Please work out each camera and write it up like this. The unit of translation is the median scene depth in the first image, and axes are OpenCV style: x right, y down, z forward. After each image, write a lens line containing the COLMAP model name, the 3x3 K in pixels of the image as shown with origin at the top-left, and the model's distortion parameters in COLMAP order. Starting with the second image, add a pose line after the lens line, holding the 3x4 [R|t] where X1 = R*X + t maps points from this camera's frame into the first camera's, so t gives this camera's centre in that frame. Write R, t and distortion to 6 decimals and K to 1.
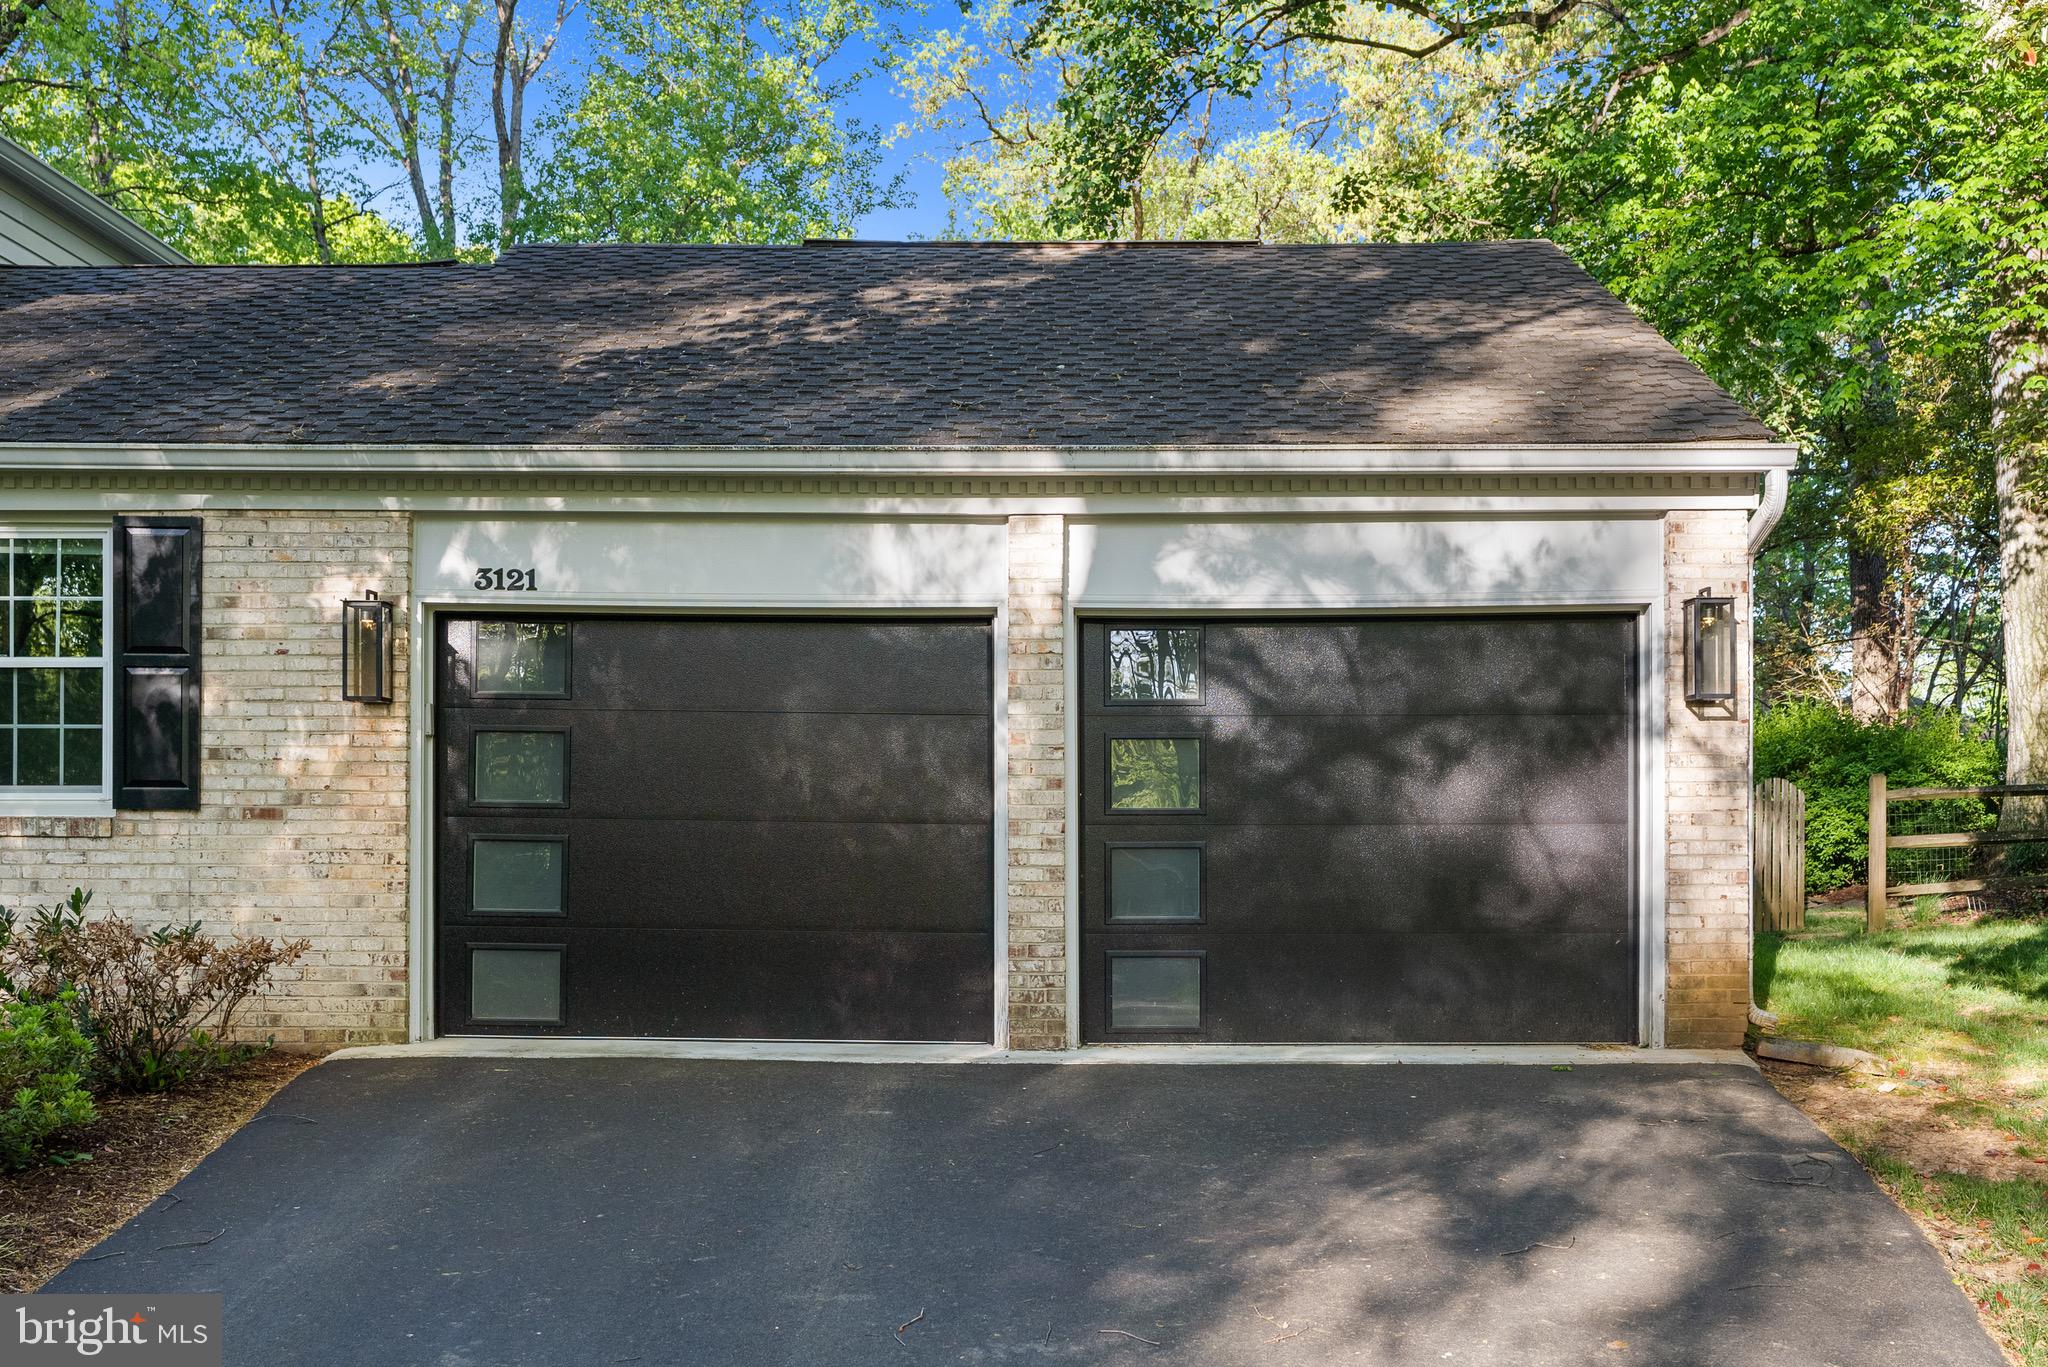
lens RADIAL K [[2037.5, 0, 1042.8], [0, 2037.5, 817.5], [0, 0, 1]] dist [0.006326, 0.000000]
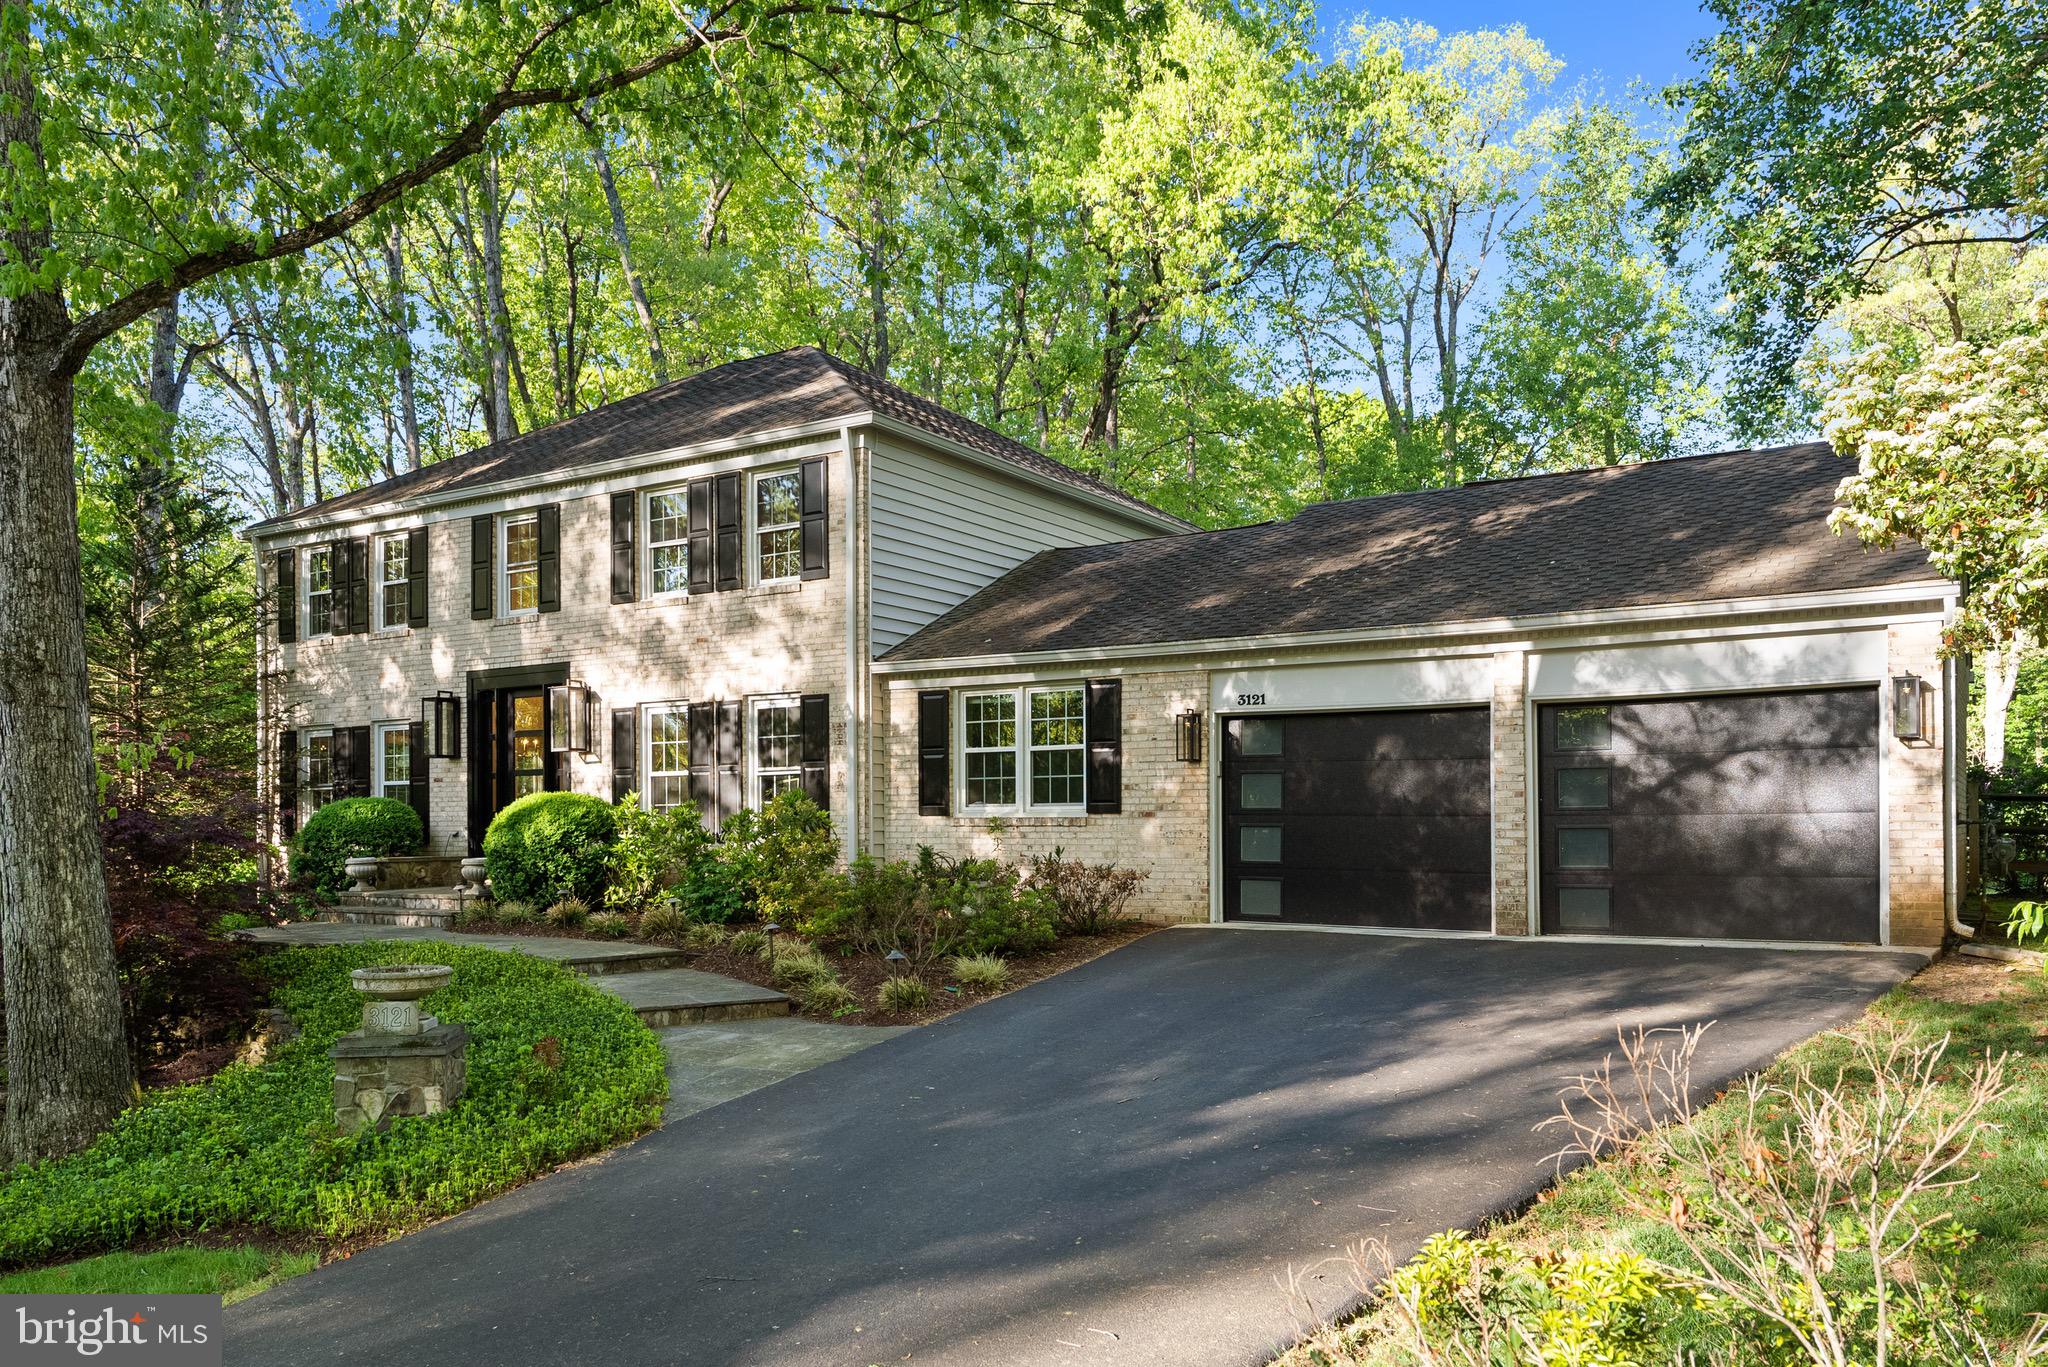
lens RADIAL K [[1568.0, 0, 1012.9], [0, 1568.0, 829.7], [0, 0, 1]] dist [-0.007064, -0.008488]
pose [[0.841823, -0.005931, -0.539722, 0.390580], [0.007343, 0.999973, 0.000465, 0.012564], [0.539704, -0.004354, 0.841843, -0.467375]]
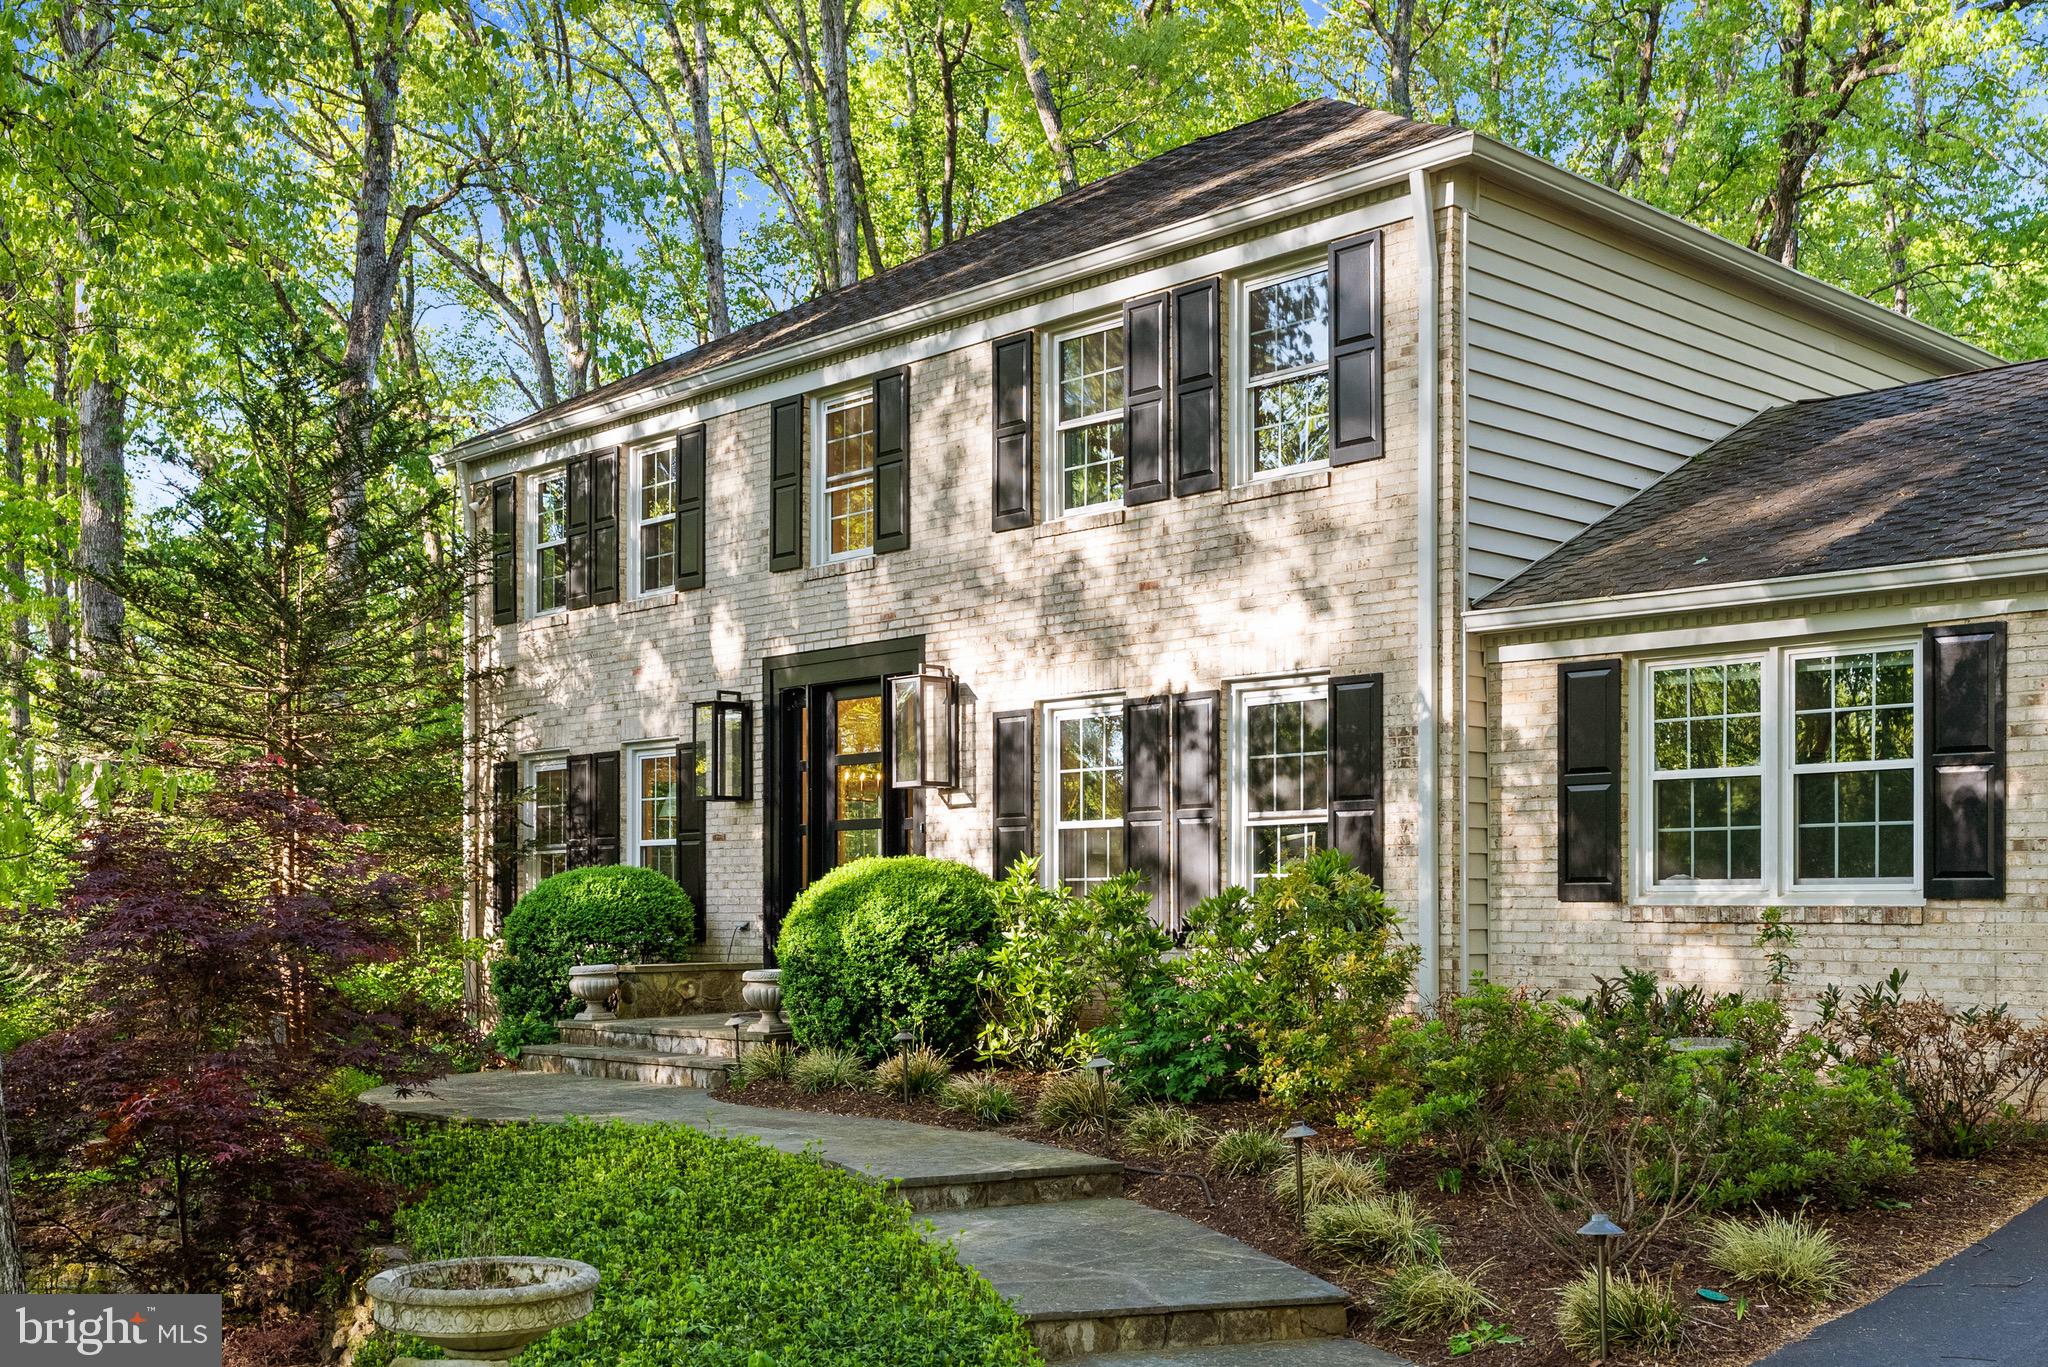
lens RADIAL K [[2175.7, 0, 1013.5], [0, 2175.7, 901.1], [0, 0, 1]] dist [0.002183, 0.000000]
pose [[0.684413, -0.004912, -0.729078, 0.055296], [0.001776, 0.999986, -0.005069, 0.002157], [0.729093, 0.002174, 0.684411, -0.141321]]
